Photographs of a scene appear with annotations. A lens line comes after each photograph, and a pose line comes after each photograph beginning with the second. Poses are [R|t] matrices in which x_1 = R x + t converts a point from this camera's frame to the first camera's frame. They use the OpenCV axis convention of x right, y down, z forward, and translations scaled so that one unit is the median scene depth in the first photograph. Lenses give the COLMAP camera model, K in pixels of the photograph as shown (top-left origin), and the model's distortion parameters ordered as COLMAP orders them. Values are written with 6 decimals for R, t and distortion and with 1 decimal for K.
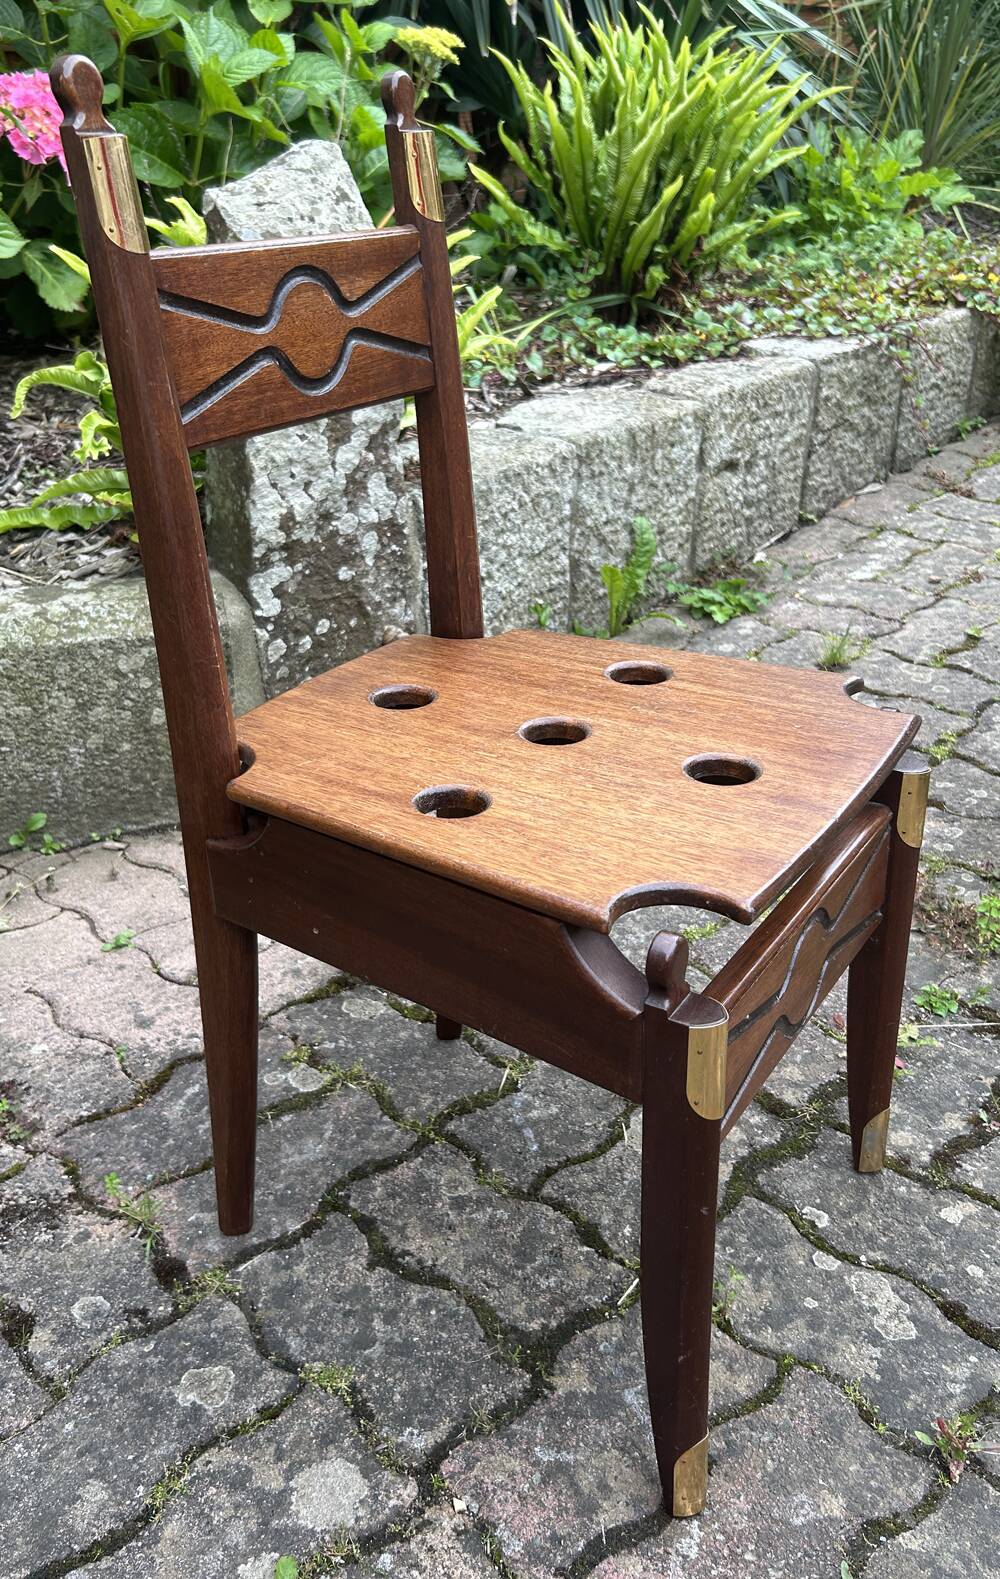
lens RADIAL K [[1418.8, 0, 501.5], [0, 1418.8, 755.2], [0, 0, 1]] dist [0.048746, -0.062072]
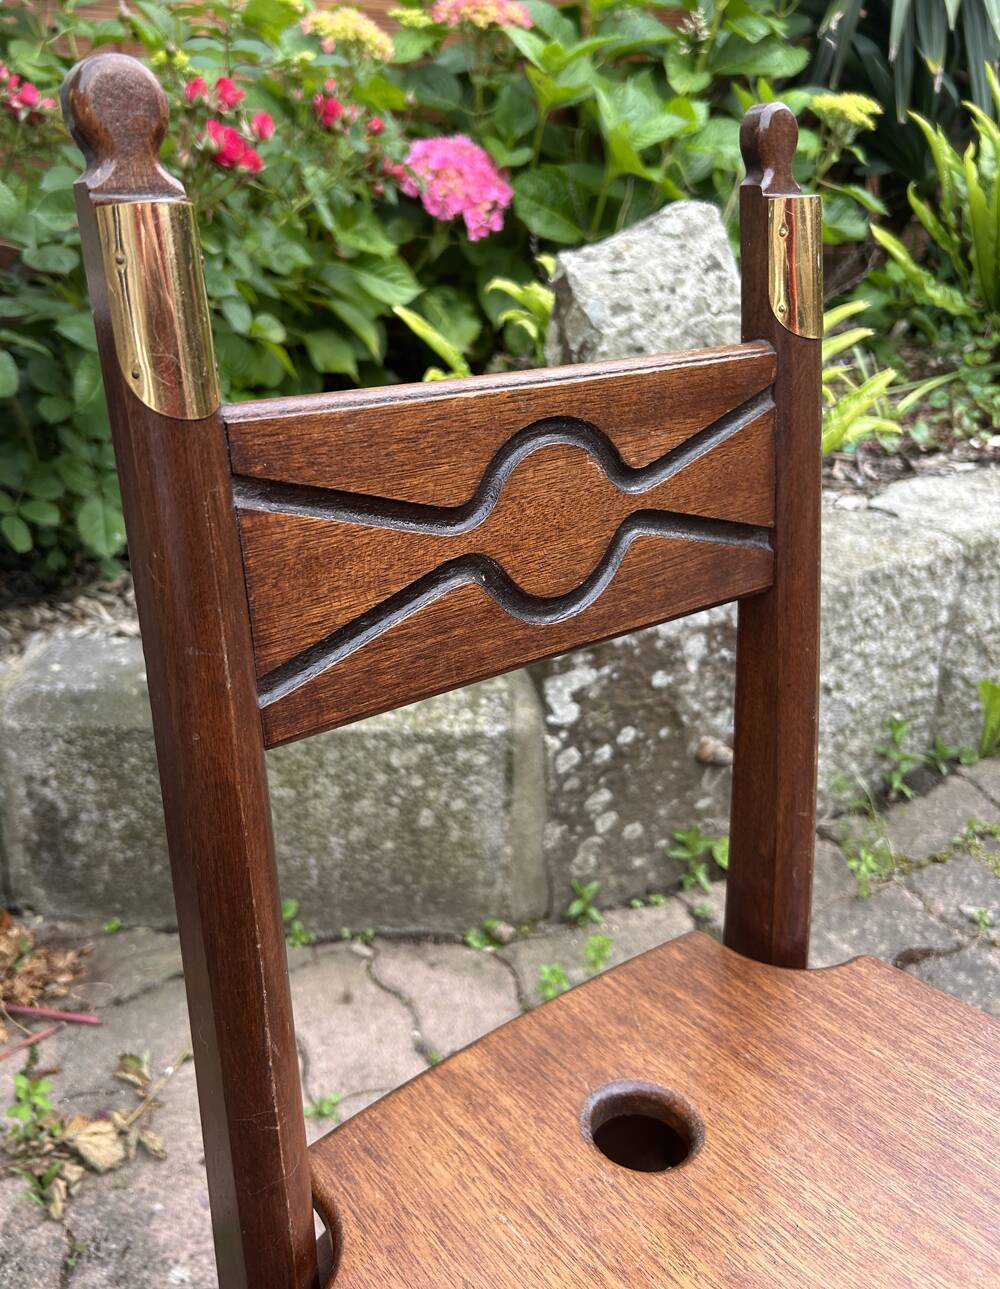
lens RADIAL K [[1195.2, 0, 440.3], [0, 1195.2, 573.9], [0, 0, 1]] dist [0.213292, -0.563278]
pose [[0.939886, 0.117419, -0.320666, -0.008462], [-0.150715, 0.985255, -0.080980, -0.118856], [0.306429, 0.124441, 0.943724, 0.269091]]
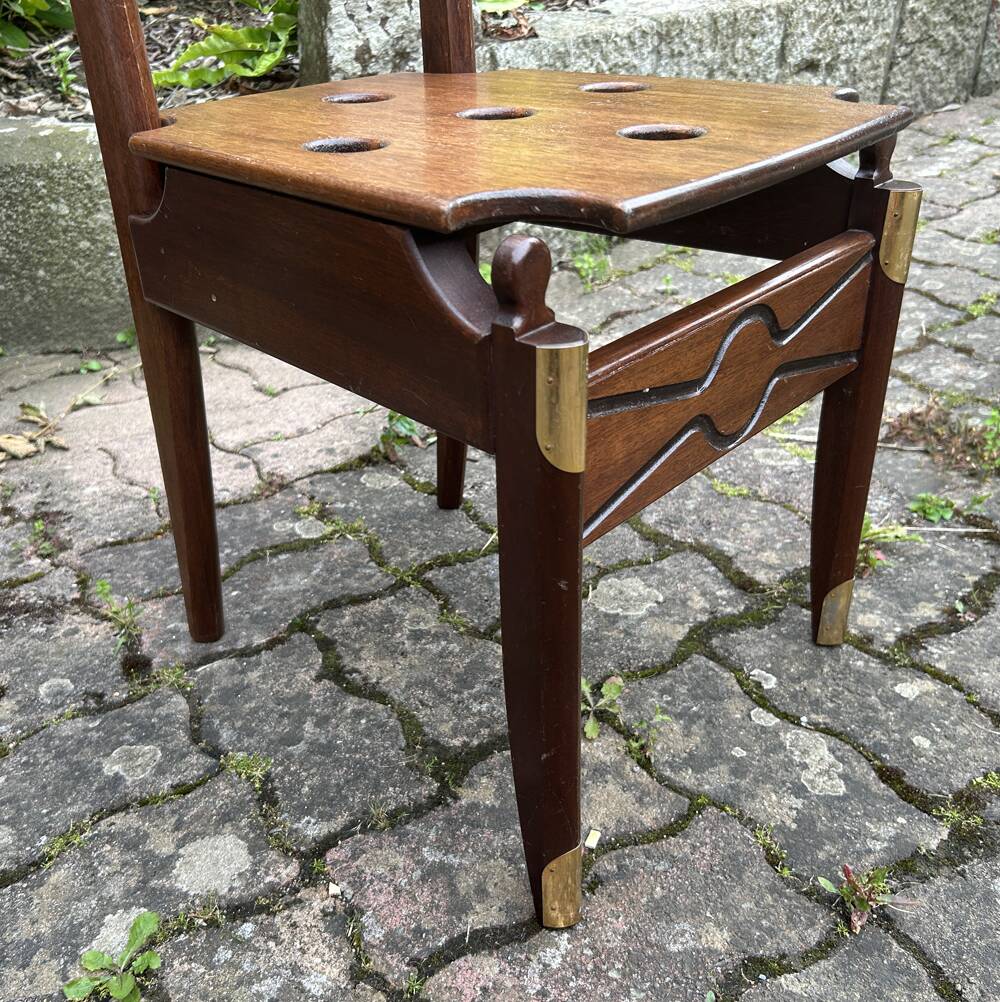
lens RADIAL K [[1122.4, 0, 461.6], [0, 1122.4, 502.3], [0, 0, 1]] dist [0.018608, -0.024831]
pose [[0.986229, 0.073175, -0.148314, 0.075605], [-0.058793, 0.993335, 0.099141, 0.085914], [0.154580, -0.089056, 0.983958, 0.132947]]
